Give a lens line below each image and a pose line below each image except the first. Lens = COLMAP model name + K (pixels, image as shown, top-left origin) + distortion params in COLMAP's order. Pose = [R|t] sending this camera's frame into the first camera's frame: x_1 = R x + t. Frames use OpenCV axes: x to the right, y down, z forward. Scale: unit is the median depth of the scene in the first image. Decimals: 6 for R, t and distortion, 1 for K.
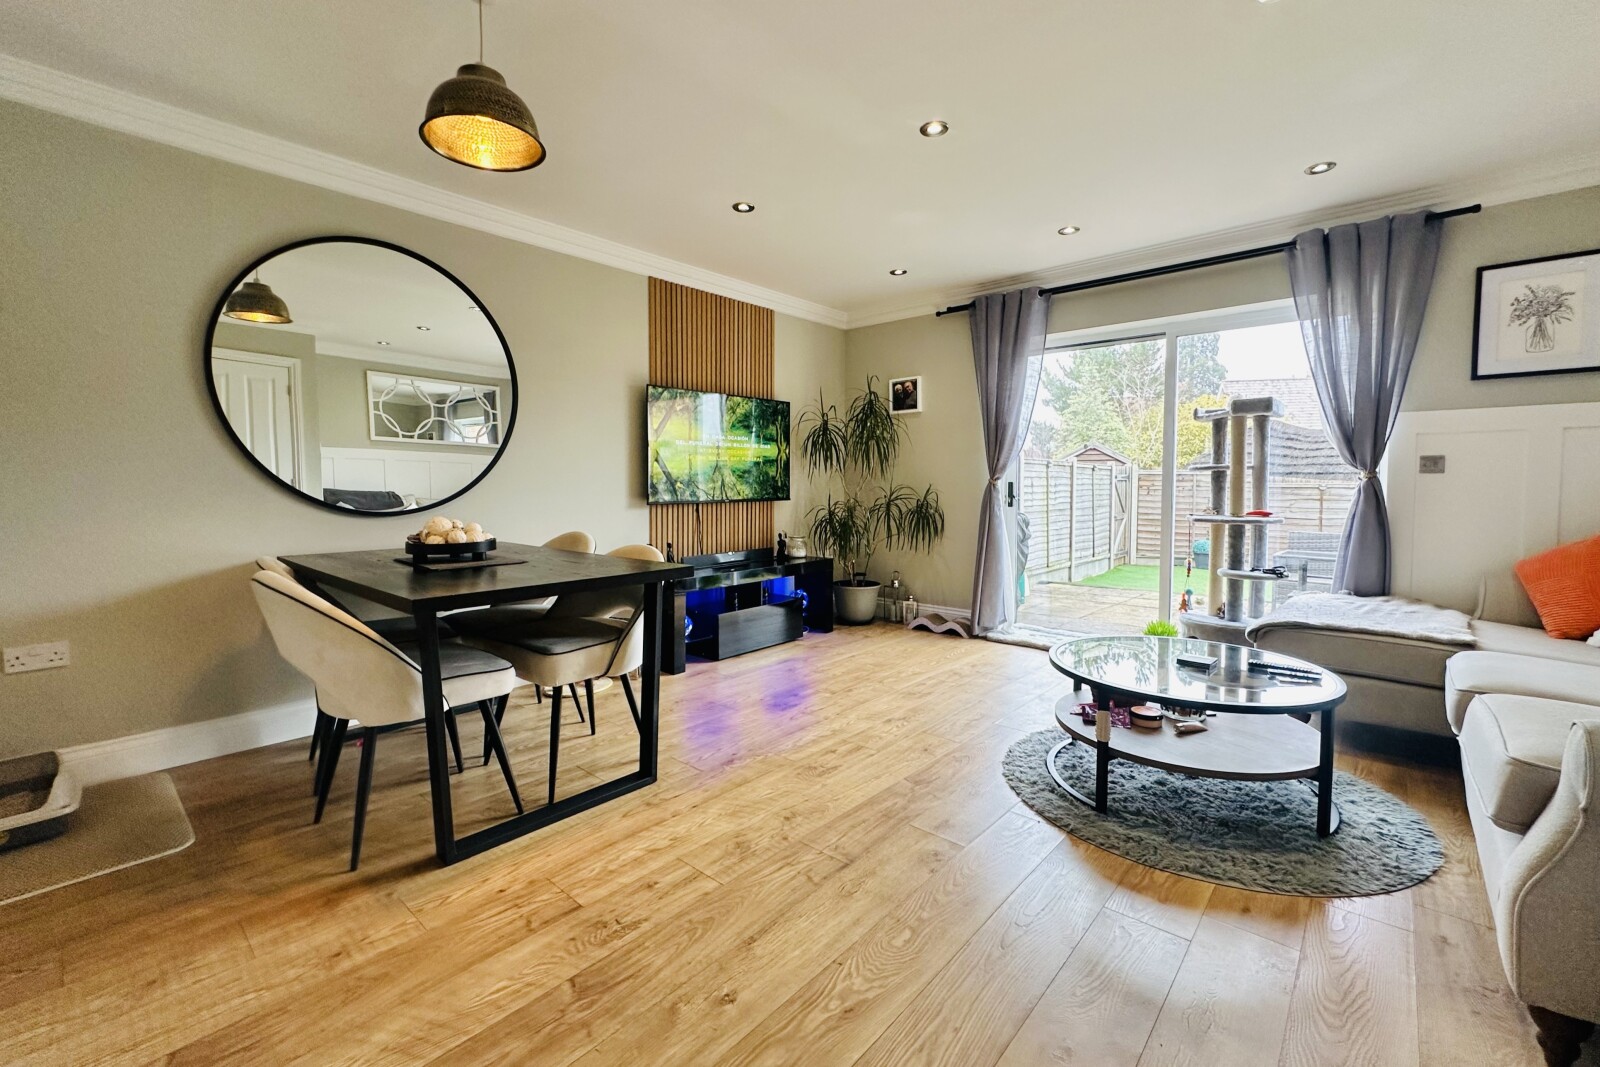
lens RADIAL K [[675.4, 0, 797.2], [0, 675.4, 501.8], [0, 0, 1]] dist [0.000117, 0.000145]
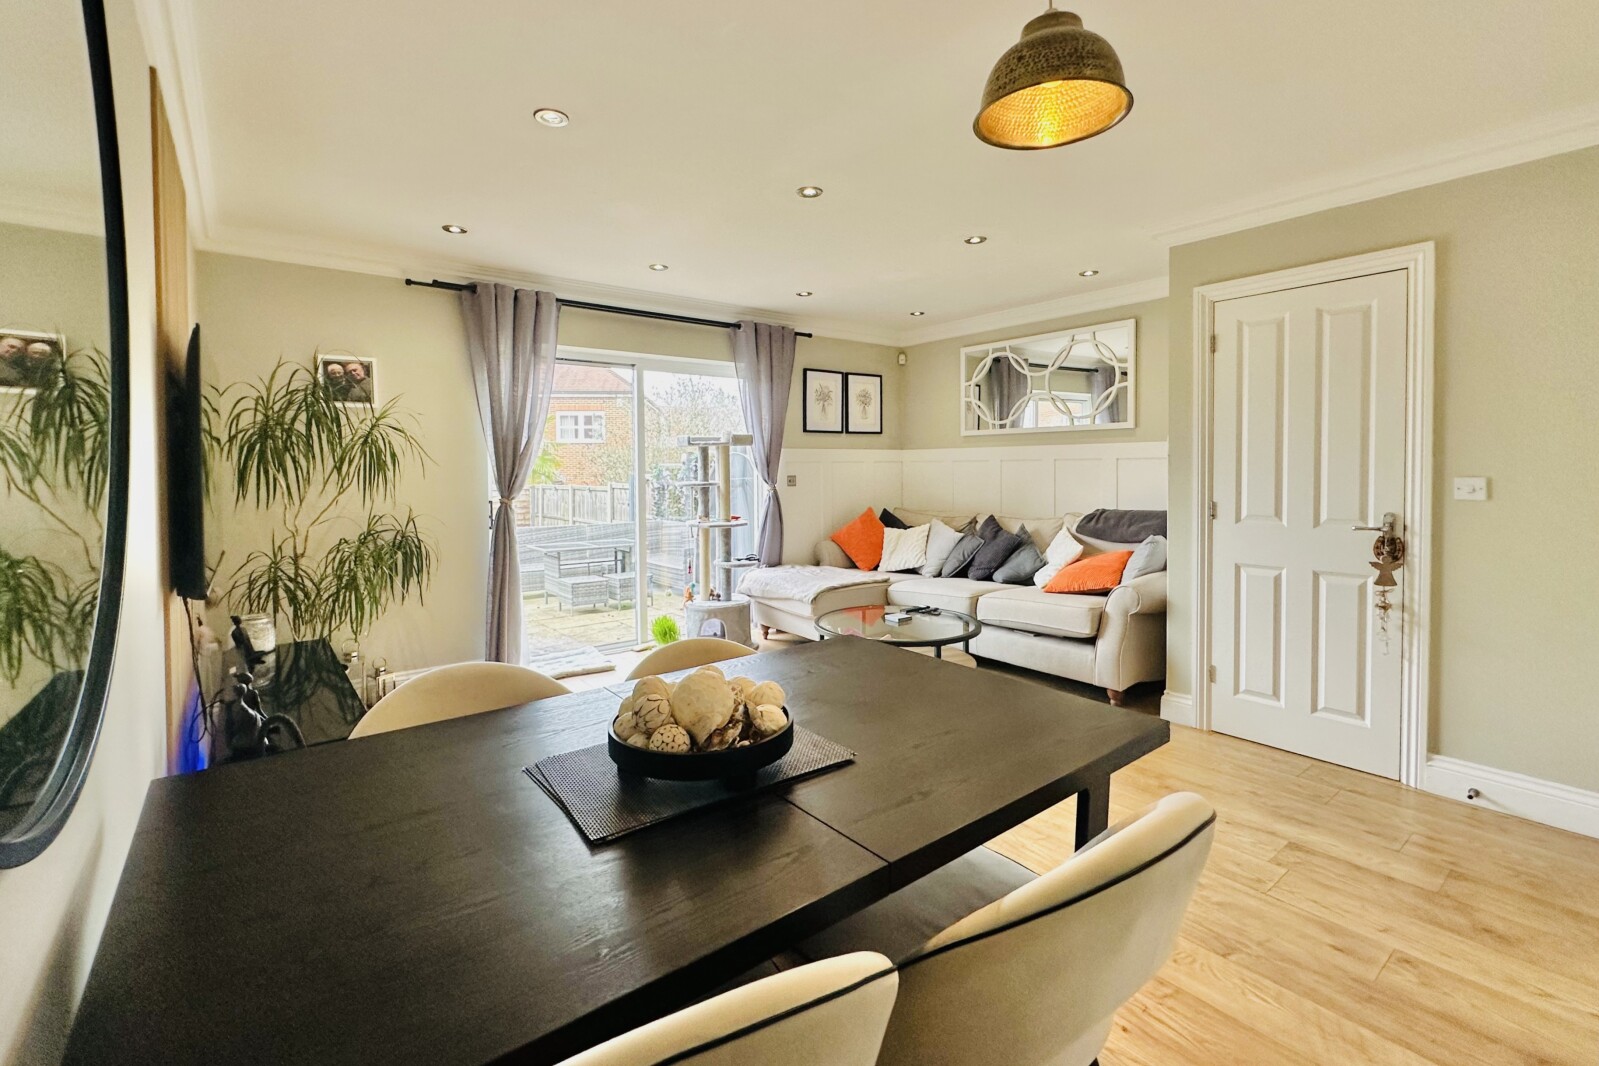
lens RADIAL K [[712.2, 0, 793.7], [0, 712.2, 479.6], [0, 0, 1]] dist [-0.000169, 0.000072]
pose [[0.177887, -0.019375, 0.983860, -0.767927], [0.036177, 0.999259, 0.013137, -0.080352], [-0.983386, 0.033257, 0.178456, 0.676841]]
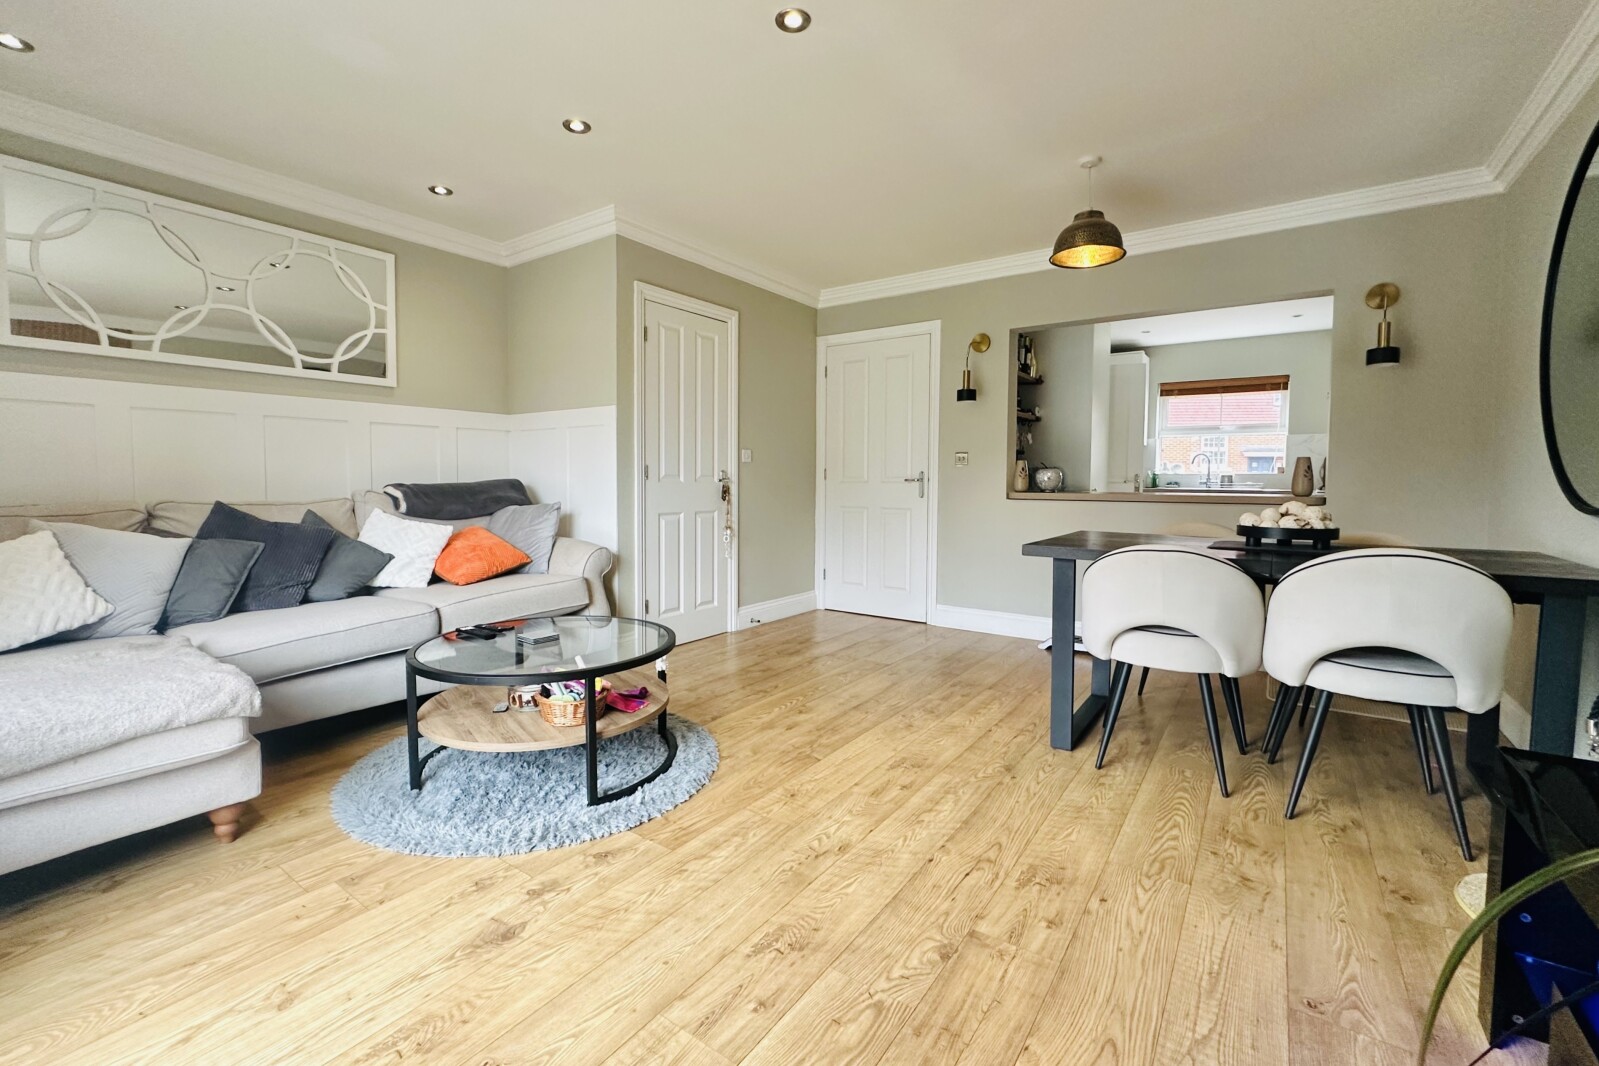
lens RADIAL K [[655.8, 0, 799.2], [0, 655.8, 518.6], [0, 0, 1]] dist [0.000250, -0.000011]
pose [[-0.993567, 0.002820, -0.113209, 0.223849], [-0.007308, 0.996009, 0.088950, -0.024017], [0.113008, 0.089205, -0.989582, 1.446544]]
